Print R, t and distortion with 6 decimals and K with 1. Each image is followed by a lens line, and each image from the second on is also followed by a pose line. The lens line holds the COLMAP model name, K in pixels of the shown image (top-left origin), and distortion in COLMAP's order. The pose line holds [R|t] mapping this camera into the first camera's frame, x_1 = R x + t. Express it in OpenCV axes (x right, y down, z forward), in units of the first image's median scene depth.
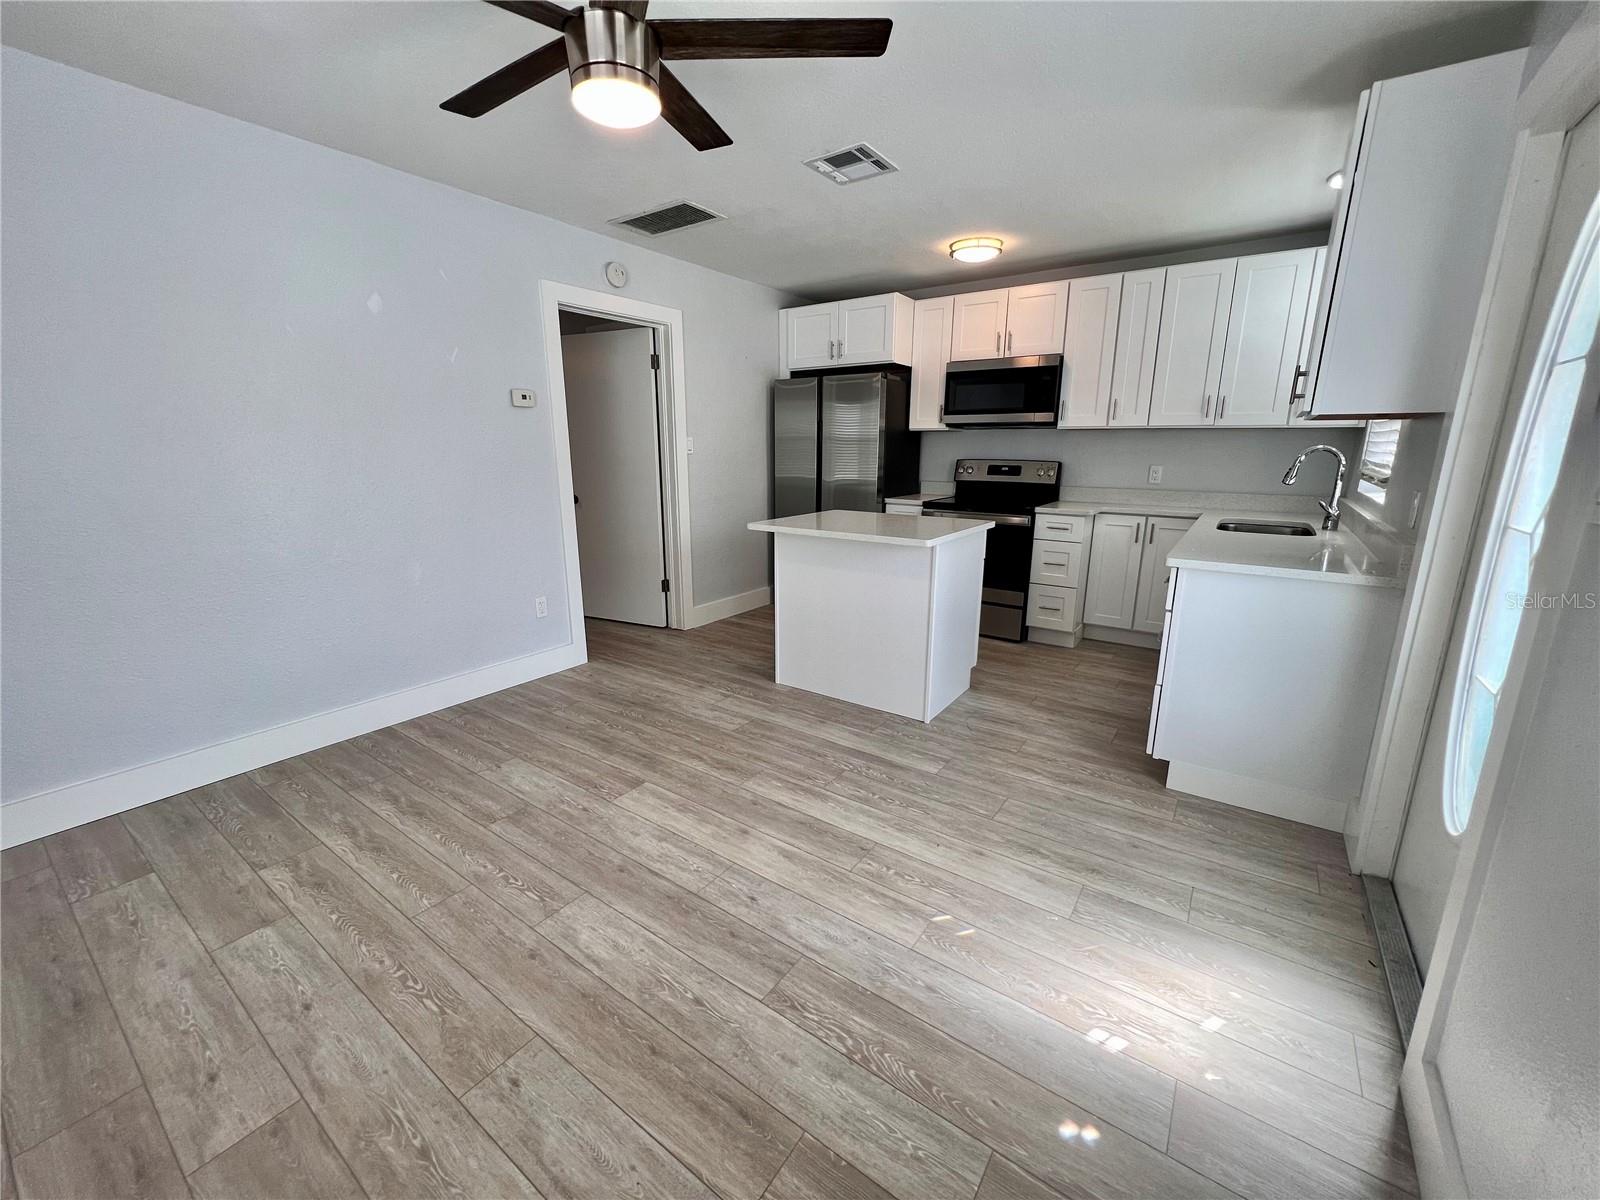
lens RADIAL K [[642.3, 0, 790.7], [0, 642.3, 594.8], [0, 0, 1]] dist [-0.003340, 0.000719]
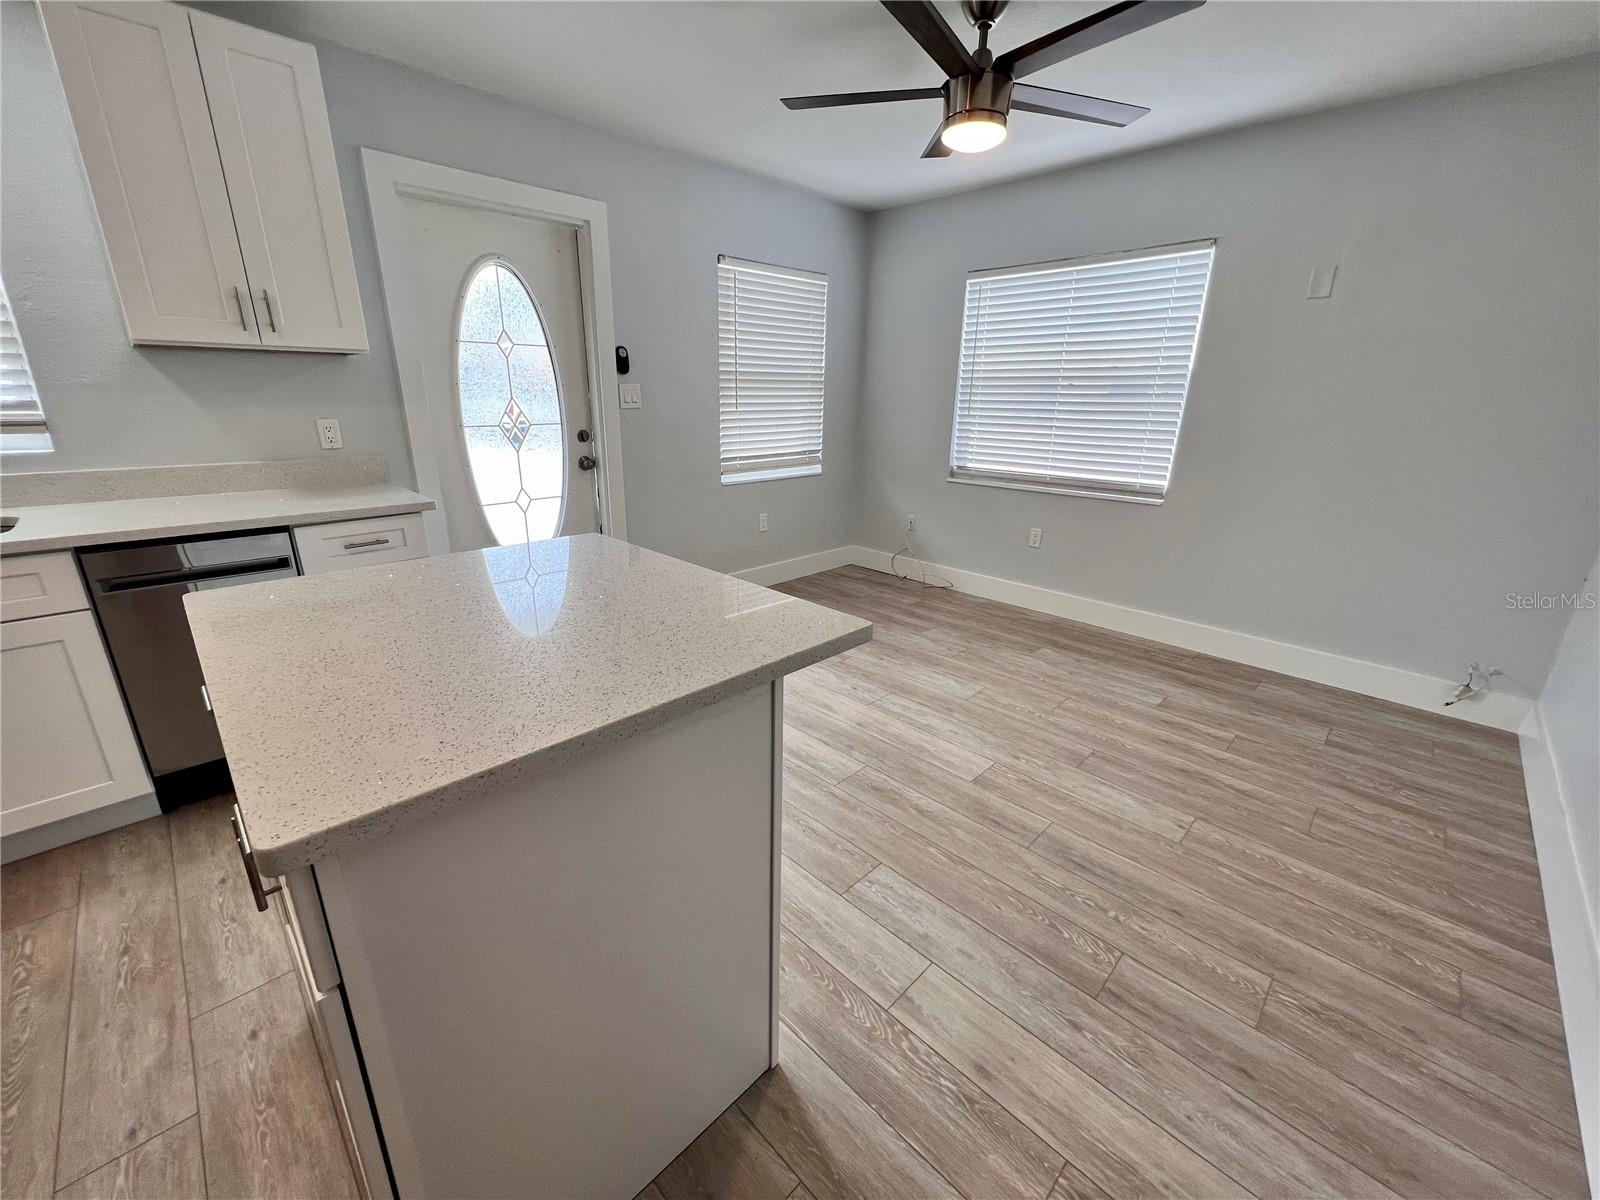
lens RADIAL K [[642.3, 0, 795.8], [0, 642.3, 590.9], [0, 0, 1]] dist [-0.003340, 0.000719]
pose [[-0.987080, -0.066685, 0.145689, -0.087308], [0.016551, 0.861976, 0.506679, -0.351460], [-0.159368, 0.502544, -0.849736, 1.496795]]
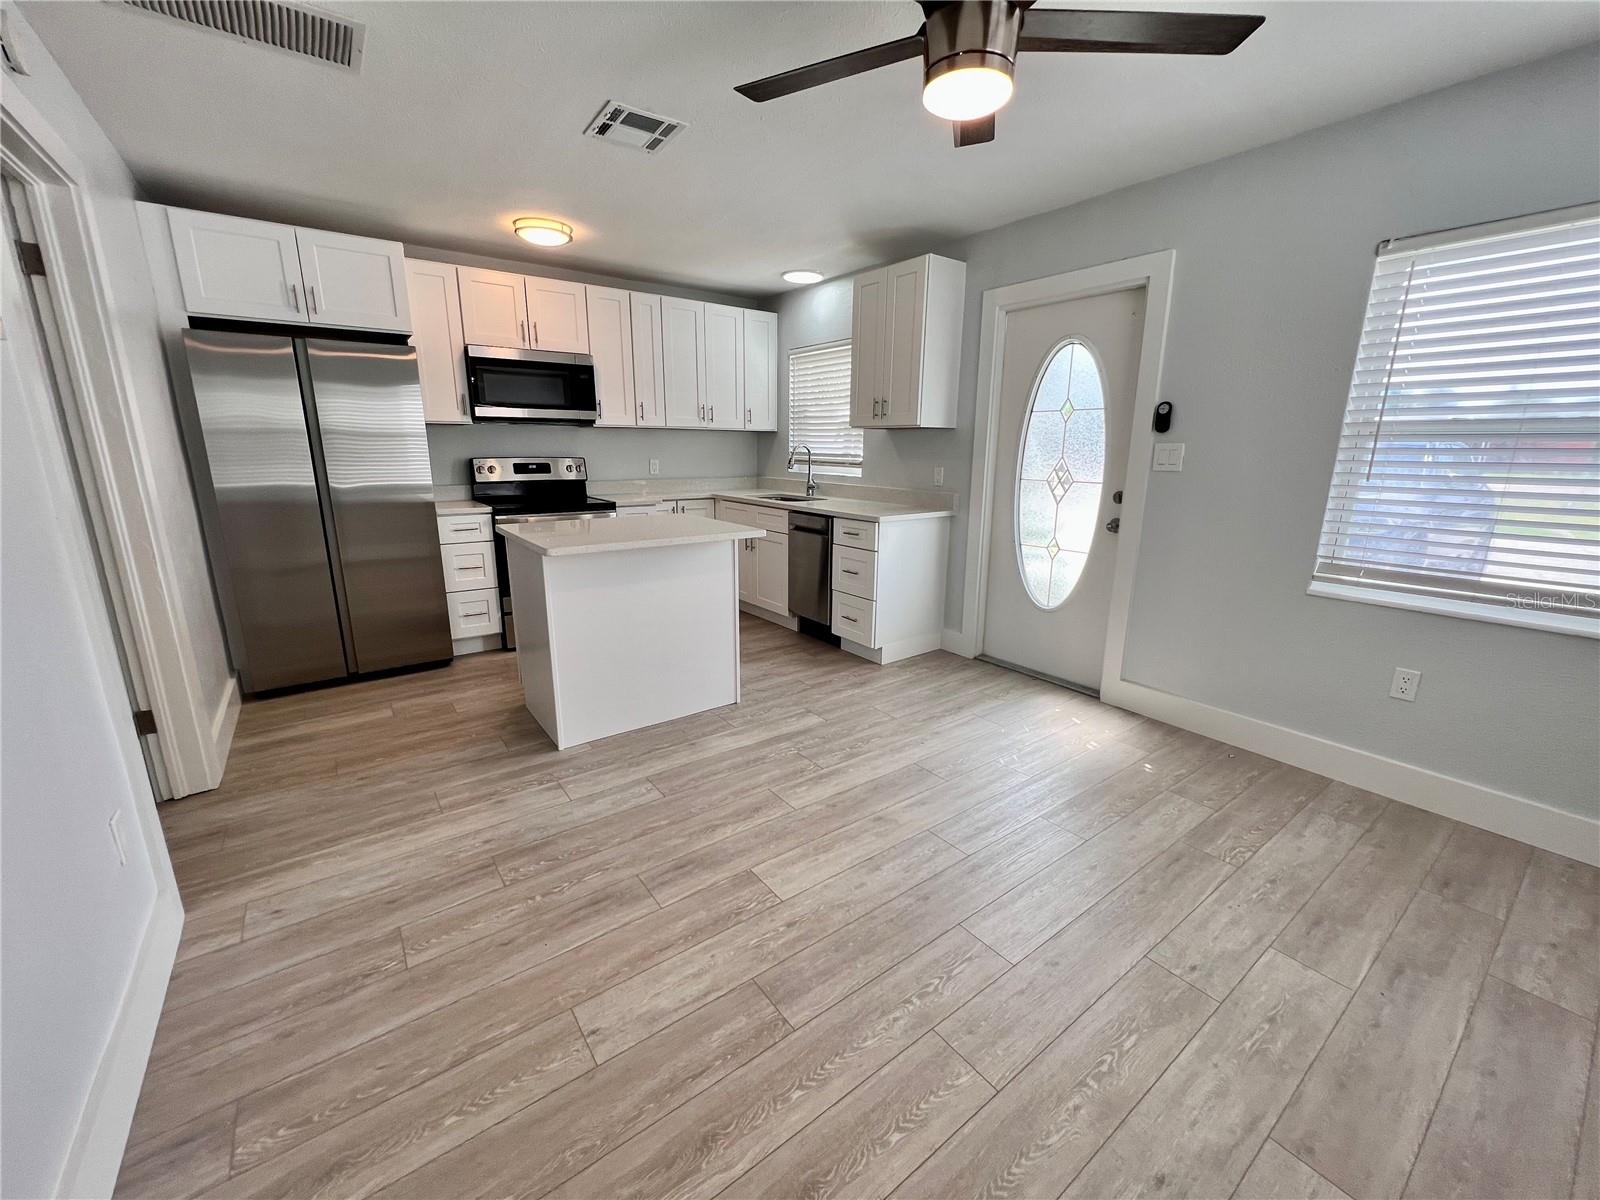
lens RADIAL K [[642.3, 0, 800.0], [0, 642.3, 597.6], [0, 0, 1]] dist [-0.003340, 0.000719]
pose [[0.303101, -0.222703, 0.926571, -0.781437], [0.210676, 0.963911, 0.162762, -0.134558], [-0.929379, 0.145873, 0.339080, 0.562778]]
